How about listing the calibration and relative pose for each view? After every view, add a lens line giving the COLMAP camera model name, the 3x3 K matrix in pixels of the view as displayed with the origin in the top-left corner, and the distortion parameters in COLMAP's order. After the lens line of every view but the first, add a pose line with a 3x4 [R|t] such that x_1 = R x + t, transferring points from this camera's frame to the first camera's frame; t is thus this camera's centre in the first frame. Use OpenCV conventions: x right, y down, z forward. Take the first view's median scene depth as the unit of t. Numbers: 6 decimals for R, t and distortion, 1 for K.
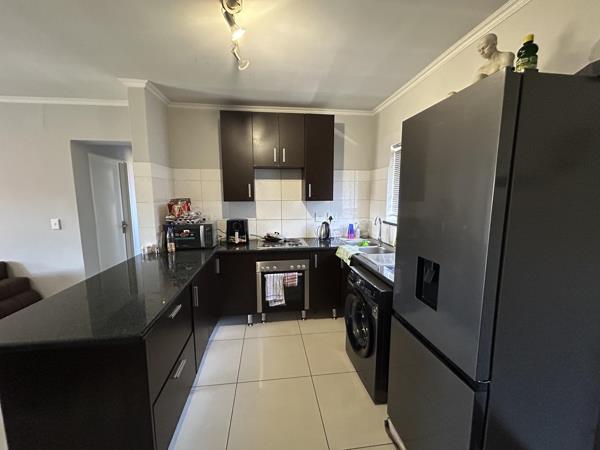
lens RADIAL K [[241.4, 0, 298.9], [0, 241.4, 225.7], [0, 0, 1]] dist [-0.001678, 0.000037]
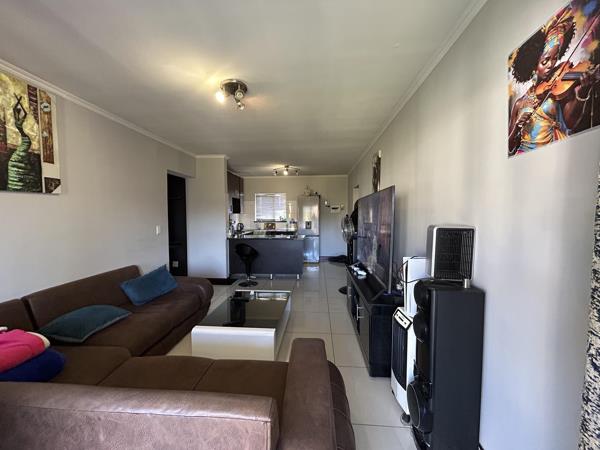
lens RADIAL K [[241.4, 0, 298.9], [0, 241.4, 225.7], [0, 0, 1]] dist [-0.001678, 0.000037]
pose [[0.206599, -0.042441, 0.977505, -2.197402], [0.123381, 0.992214, 0.017002, 0.044287], [-0.970615, 0.117093, 0.210227, -0.008422]]
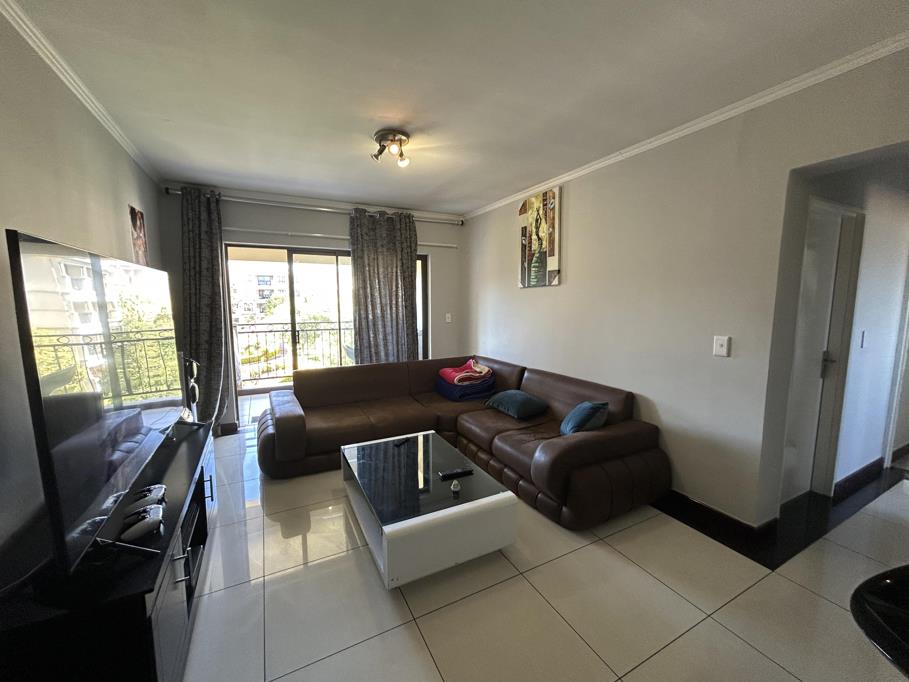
lens RADIAL K [[365.7, 0, 452.9], [0, 365.7, 342.0], [0, 0, 1]] dist [-0.001678, 0.000037]
pose [[0.339476, 0.112177, -0.933902, -0.481876], [-0.115169, 0.990350, 0.077093, -0.008993], [0.933537, 0.081386, 0.349119, 0.182828]]
